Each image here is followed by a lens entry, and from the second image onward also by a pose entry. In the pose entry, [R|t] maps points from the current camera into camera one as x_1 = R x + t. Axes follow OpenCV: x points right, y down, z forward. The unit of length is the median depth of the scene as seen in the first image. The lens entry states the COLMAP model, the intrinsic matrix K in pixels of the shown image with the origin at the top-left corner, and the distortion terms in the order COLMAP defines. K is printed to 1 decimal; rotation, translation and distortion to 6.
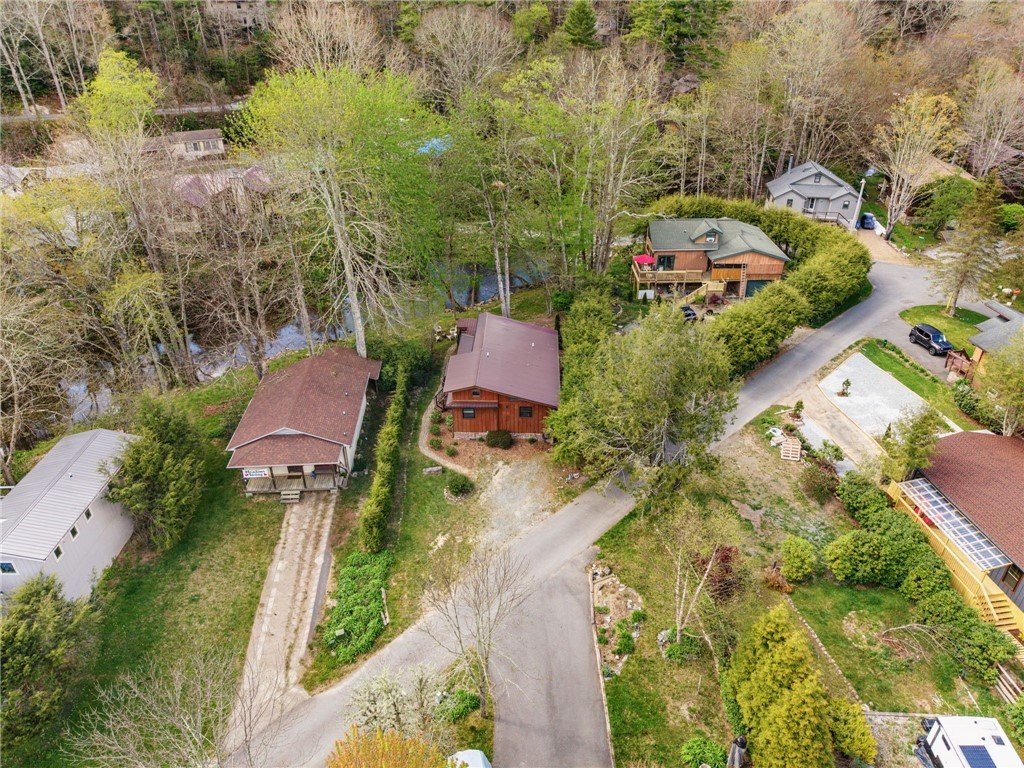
lens RADIAL K [[696.0, 0, 512.0], [0, 696.0, 384.0], [0, 0, 1]] dist [-0.006909, -0.003422]
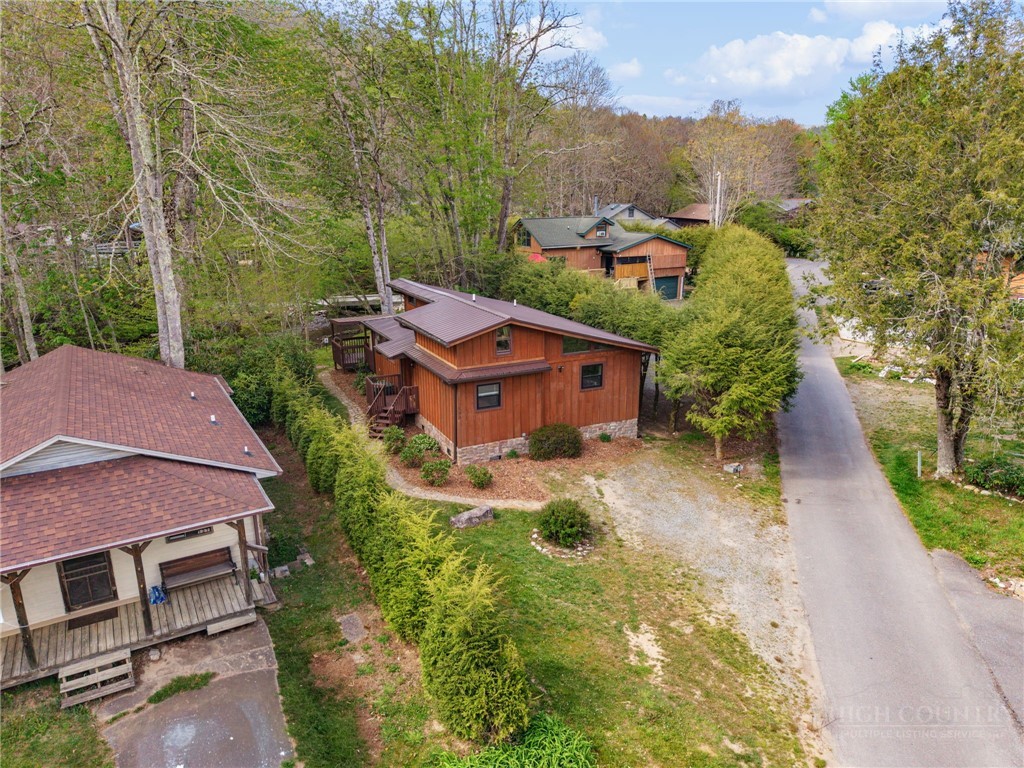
lens RADIAL K [[696.0, 0, 512.0], [0, 696.0, 384.0], [0, 0, 1]] dist [-0.006909, -0.003422]
pose [[0.884248, -0.125962, 0.449711, -0.262459], [0.241958, 0.947189, -0.210449, 0.139285], [-0.399453, 0.294900, 0.868027, 0.602178]]
